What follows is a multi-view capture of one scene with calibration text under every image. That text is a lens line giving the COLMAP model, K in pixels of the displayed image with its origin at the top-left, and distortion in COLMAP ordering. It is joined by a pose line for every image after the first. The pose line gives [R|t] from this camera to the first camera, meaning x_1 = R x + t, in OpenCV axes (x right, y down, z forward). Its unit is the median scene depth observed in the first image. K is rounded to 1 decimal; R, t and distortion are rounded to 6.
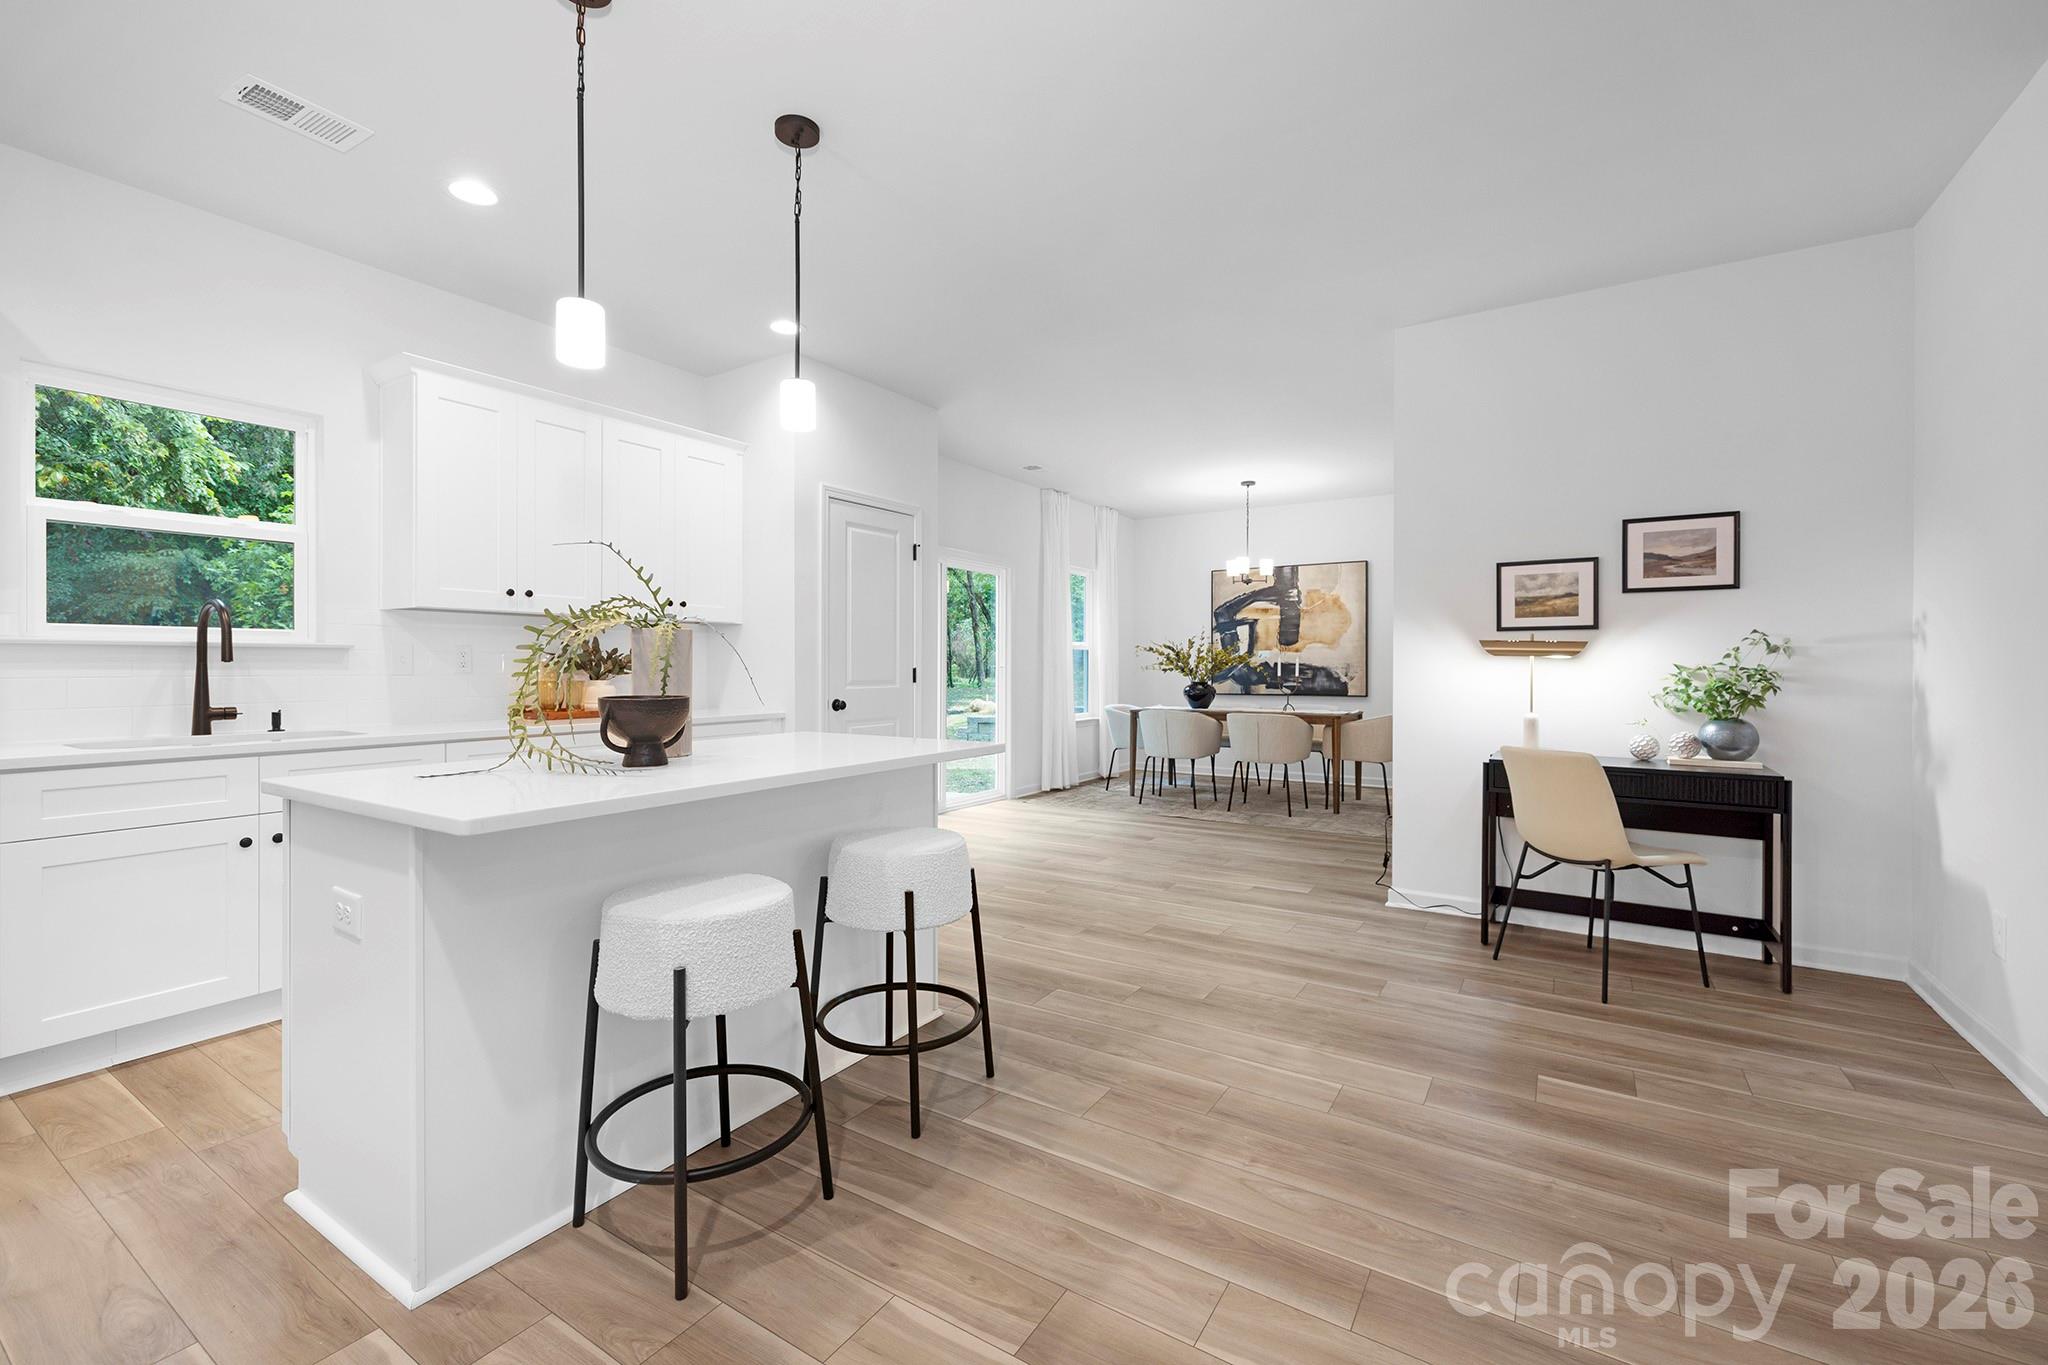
lens RADIAL K [[860.8, 0, 1010.5], [0, 860.8, 670.9], [0, 0, 1]] dist [0.004865, 0.000148]
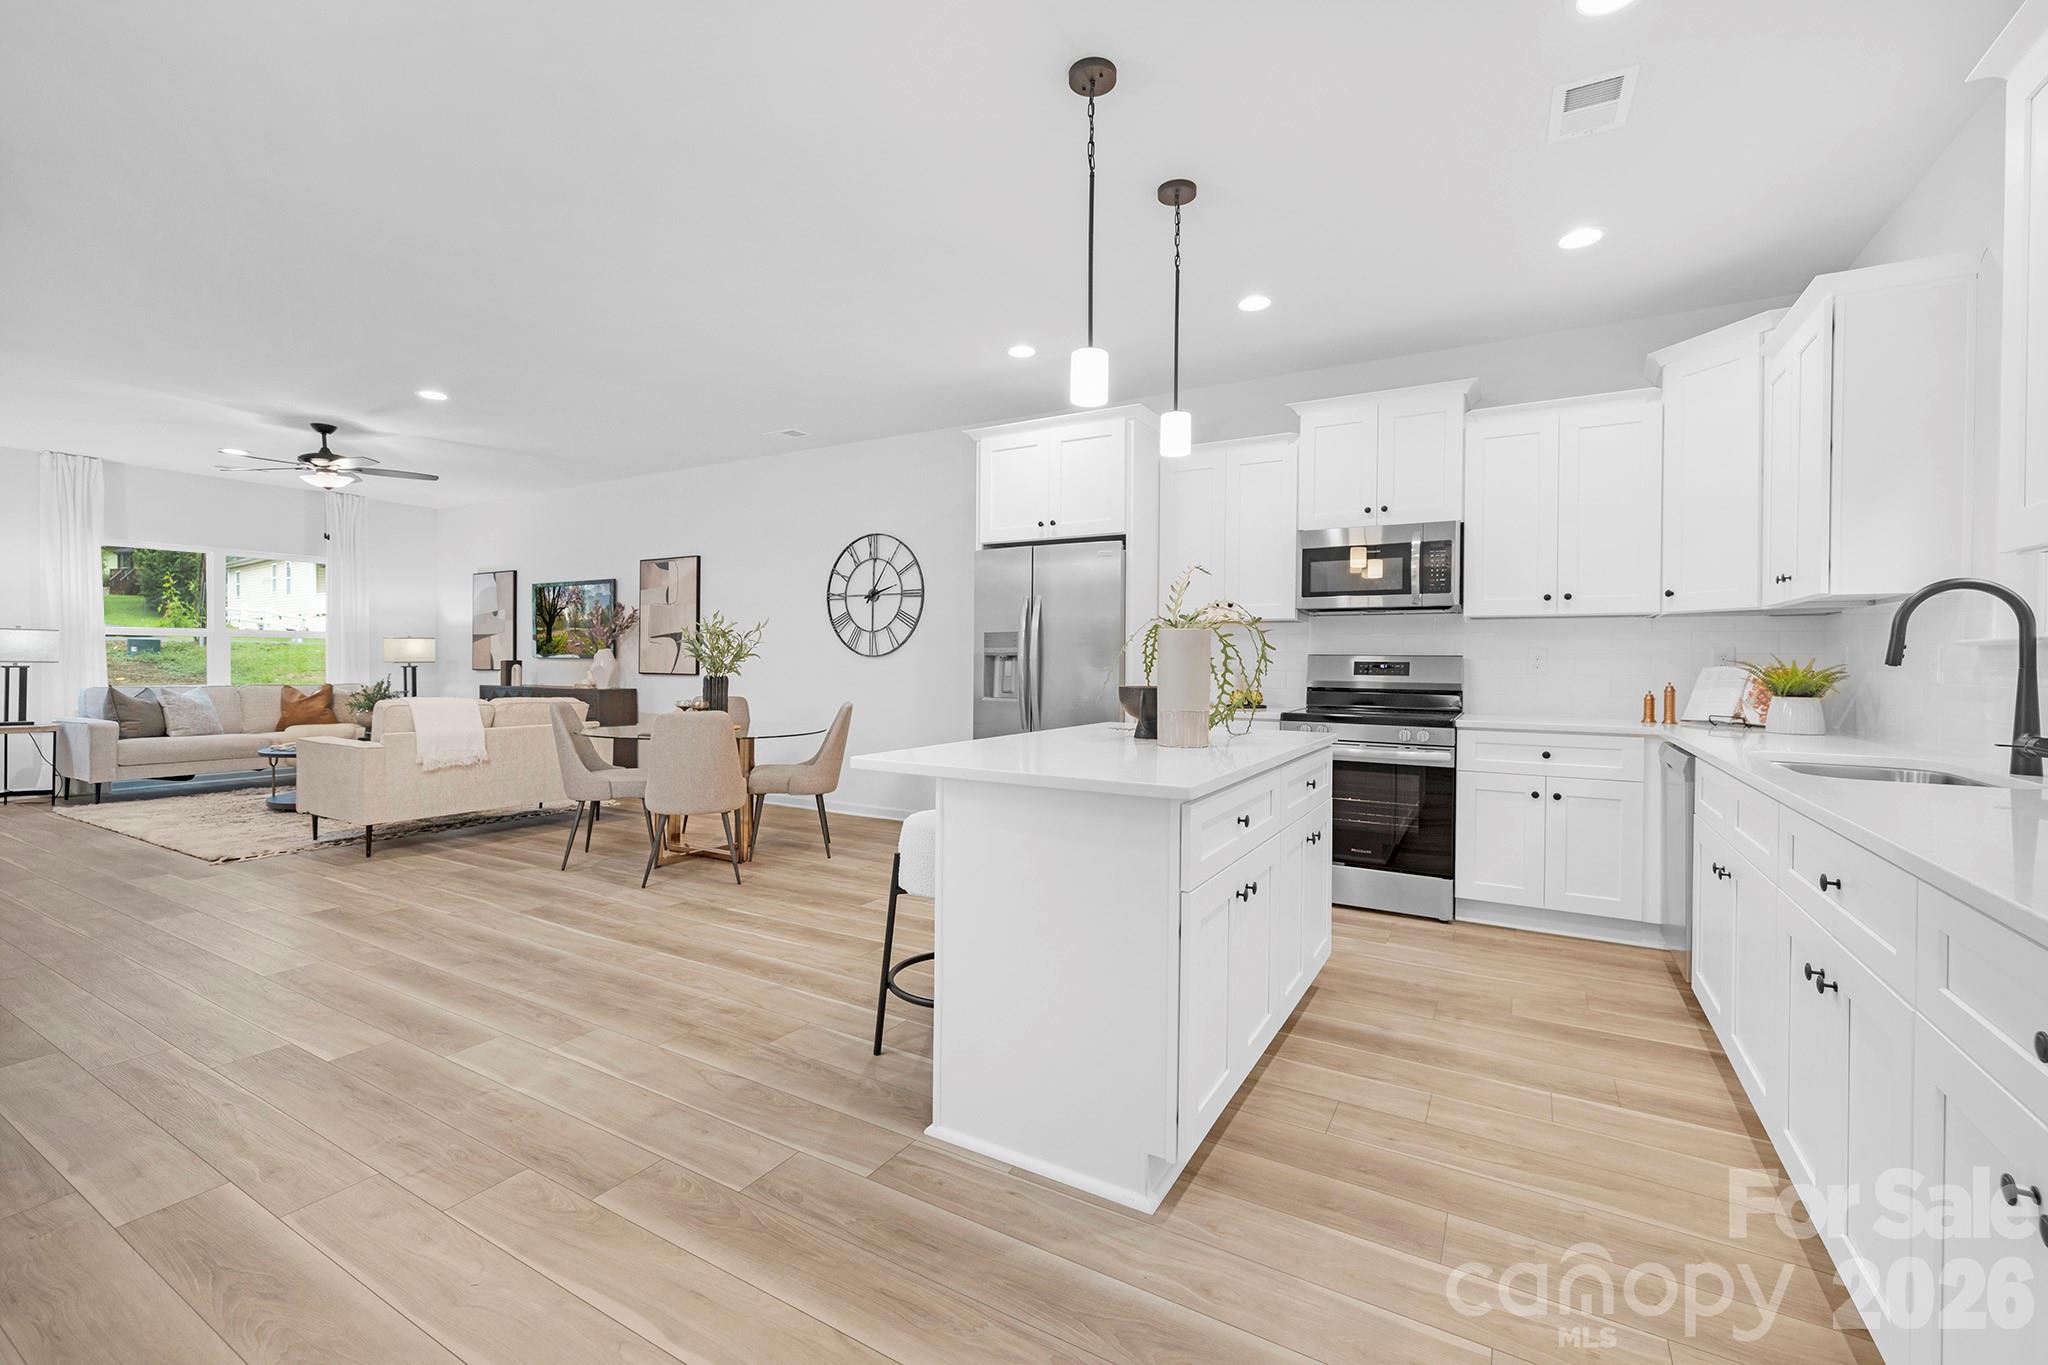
lens RADIAL K [[860.8, 0, 1027.7], [0, 860.8, 671.1], [0, 0, 1]] dist [0.004865, 0.000148]
pose [[-0.998043, -0.009415, -0.061815, -0.123711], [-0.010899, 0.999659, 0.023709, -0.018355], [0.061571, 0.024337, -0.997806, 1.847189]]
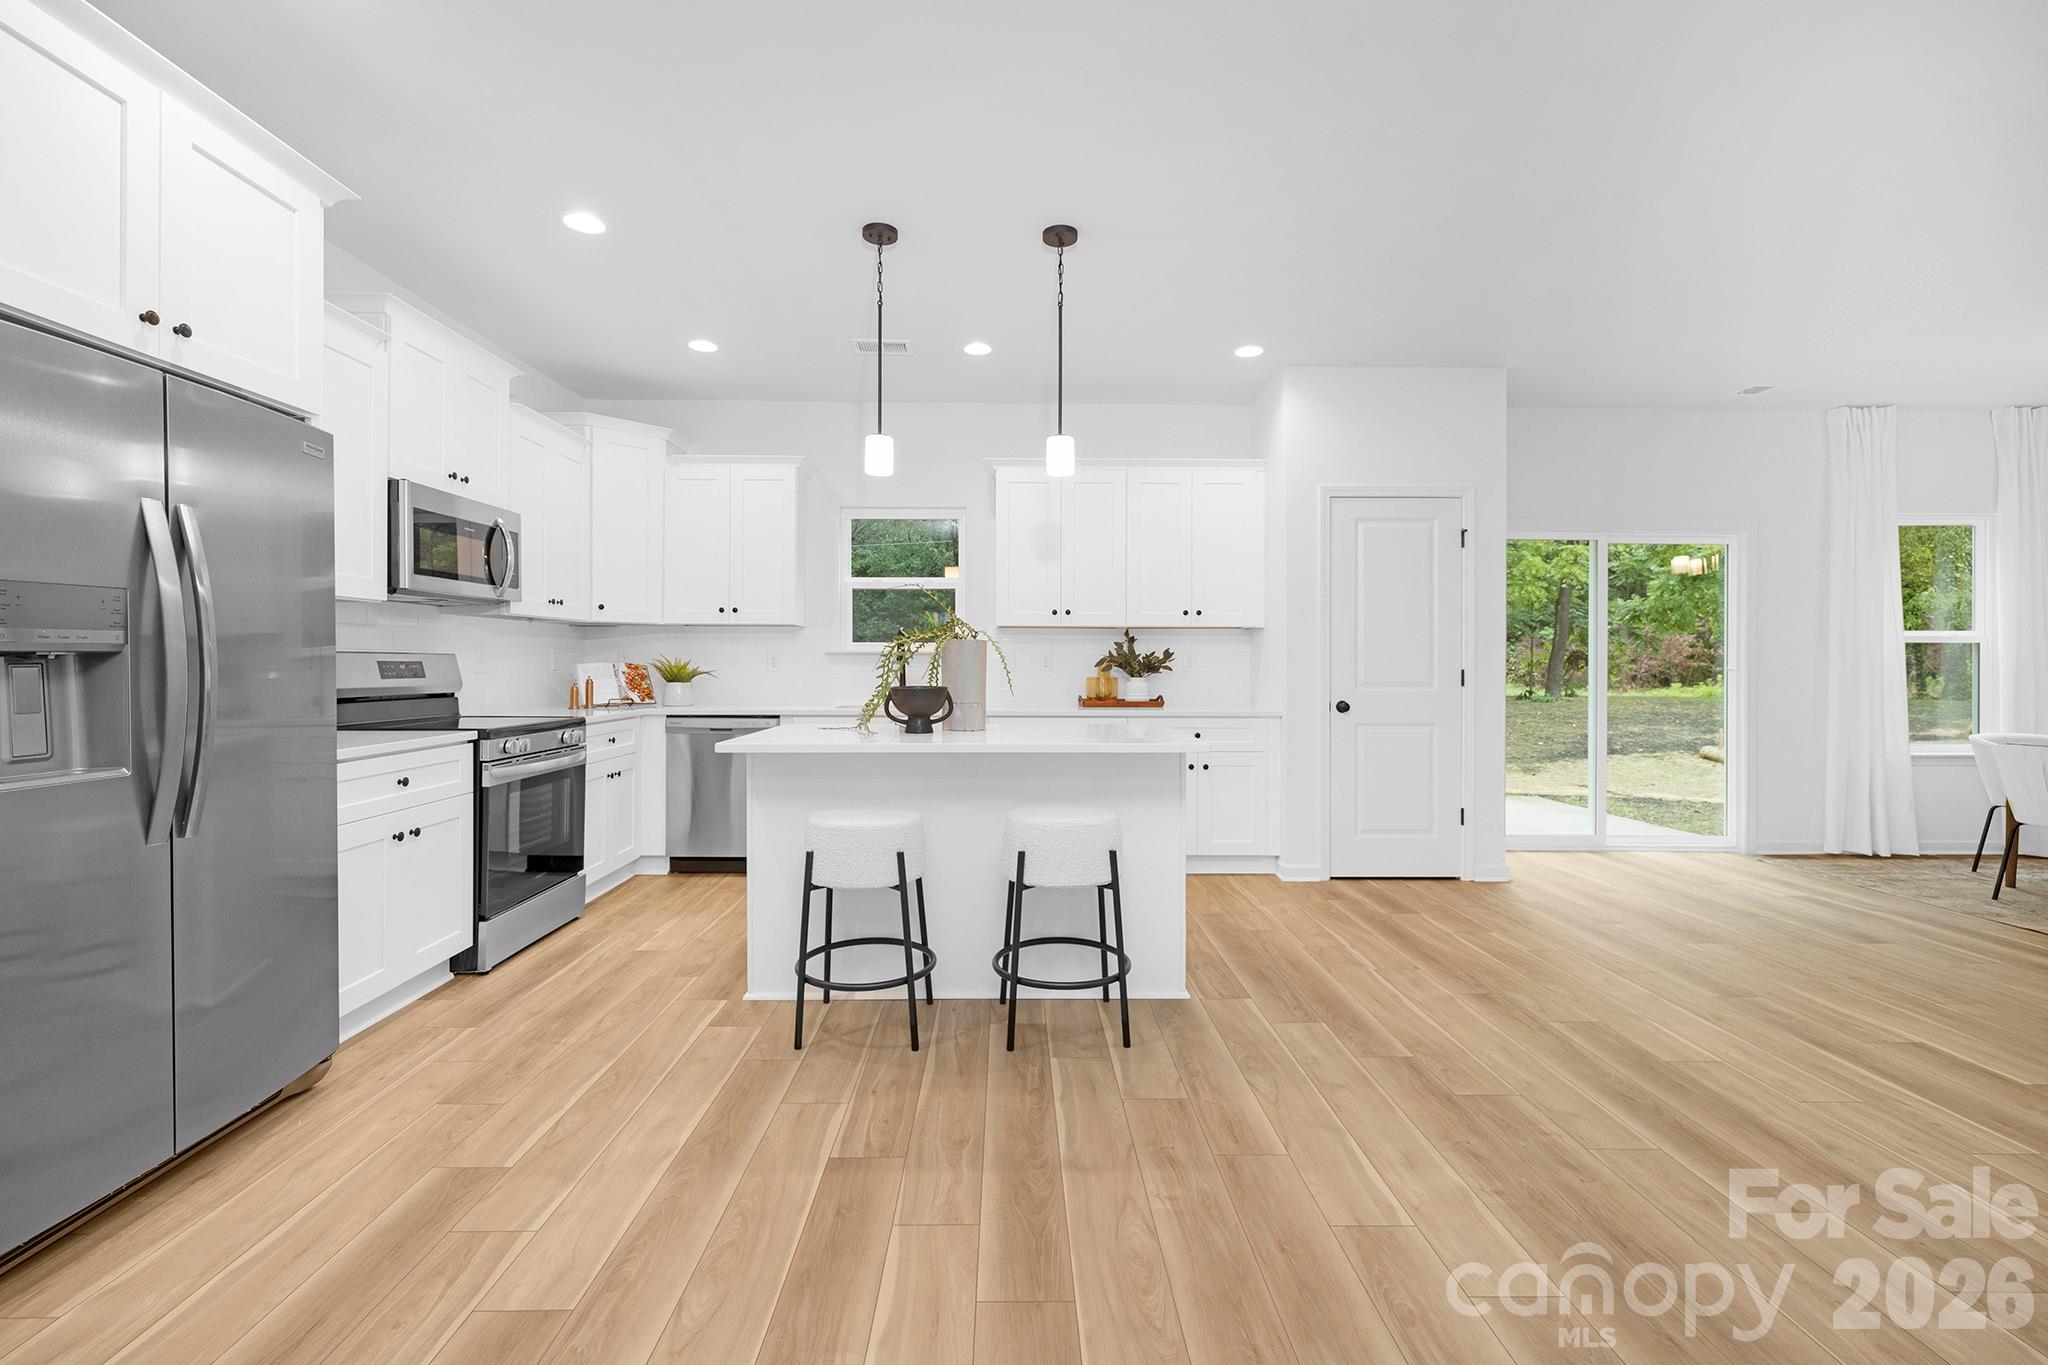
lens RADIAL K [[860.8, 0, 1017.8], [0, 860.8, 669.6], [0, 0, 1]] dist [0.004865, 0.000148]
pose [[0.557198, 0.007784, -0.830343, 0.719085], [-0.009349, 0.999951, 0.003101, -0.004414], [0.830327, 0.006035, 0.557244, 0.253564]]
